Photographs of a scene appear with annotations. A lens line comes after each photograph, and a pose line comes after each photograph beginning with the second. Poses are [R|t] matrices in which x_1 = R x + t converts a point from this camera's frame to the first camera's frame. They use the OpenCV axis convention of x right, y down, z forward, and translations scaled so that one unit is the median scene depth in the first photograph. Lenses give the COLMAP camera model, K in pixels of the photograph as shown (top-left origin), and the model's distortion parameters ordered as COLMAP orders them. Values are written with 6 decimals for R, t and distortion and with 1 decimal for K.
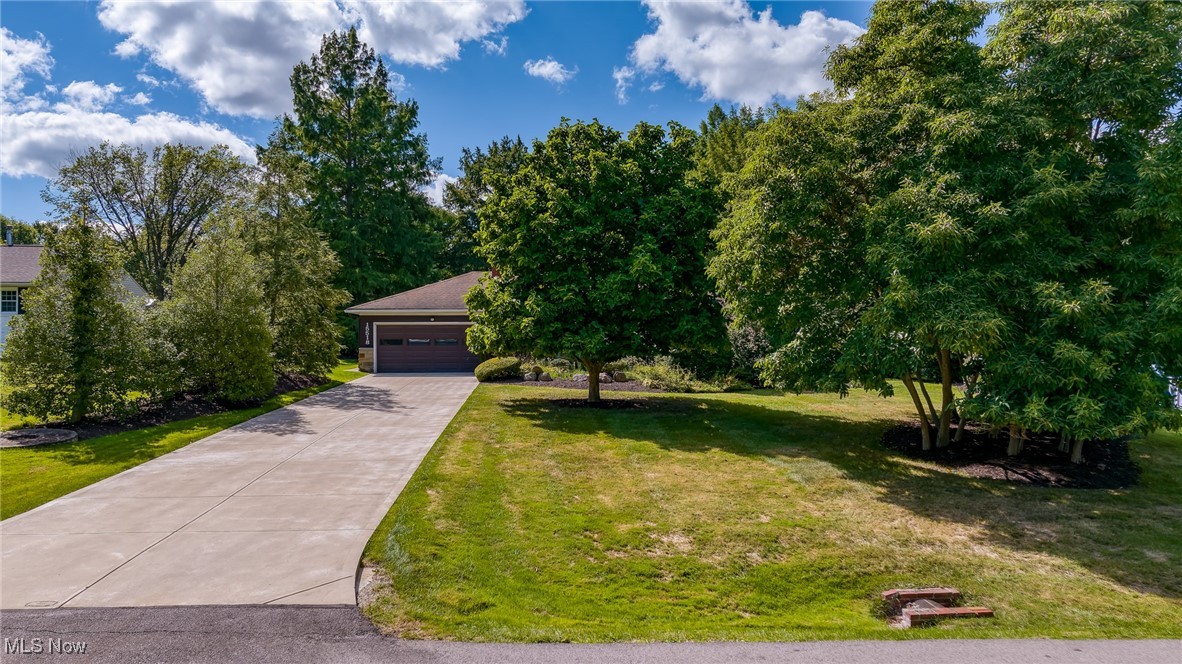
lens RADIAL K [[831.5, 0, 591.0], [0, 831.5, 332.0], [0, 0, 1]] dist [0.004442, 0.000083]
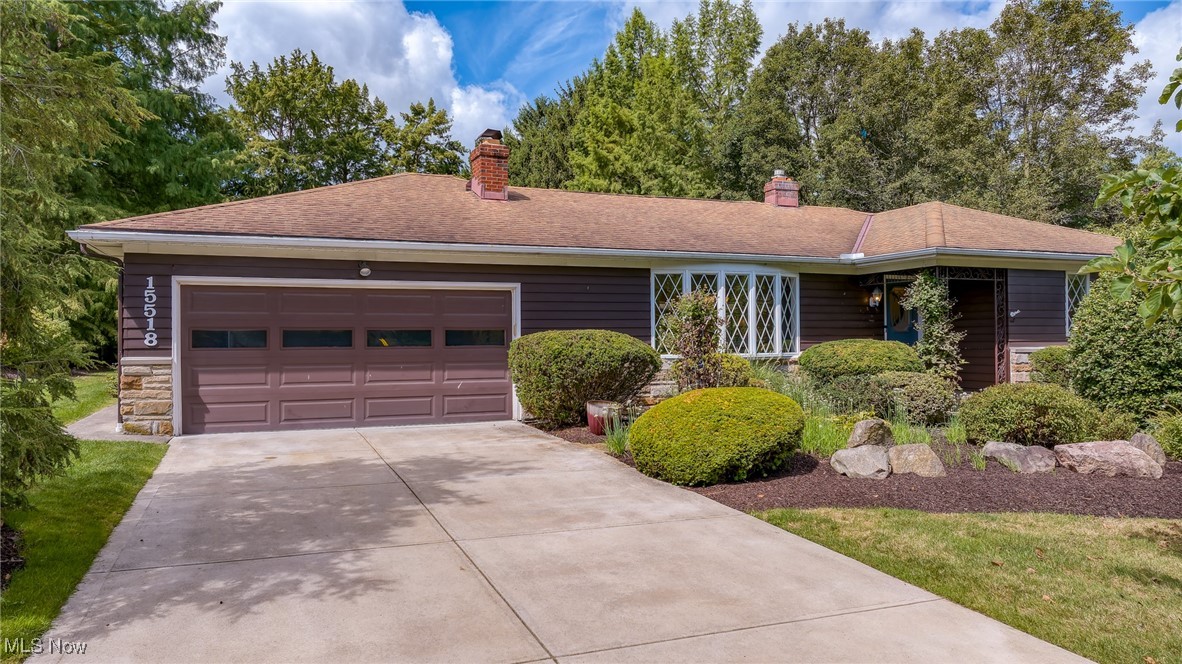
lens RADIAL K [[831.5, 0, 591.0], [0, 831.5, 332.0], [0, 0, 1]] dist [0.004442, 0.000083]
pose [[0.954610, 0.002156, 0.297850, -0.201670], [-0.004081, 0.999975, 0.005840, 0.006918], [-0.297830, -0.006791, 0.954595, 0.643293]]
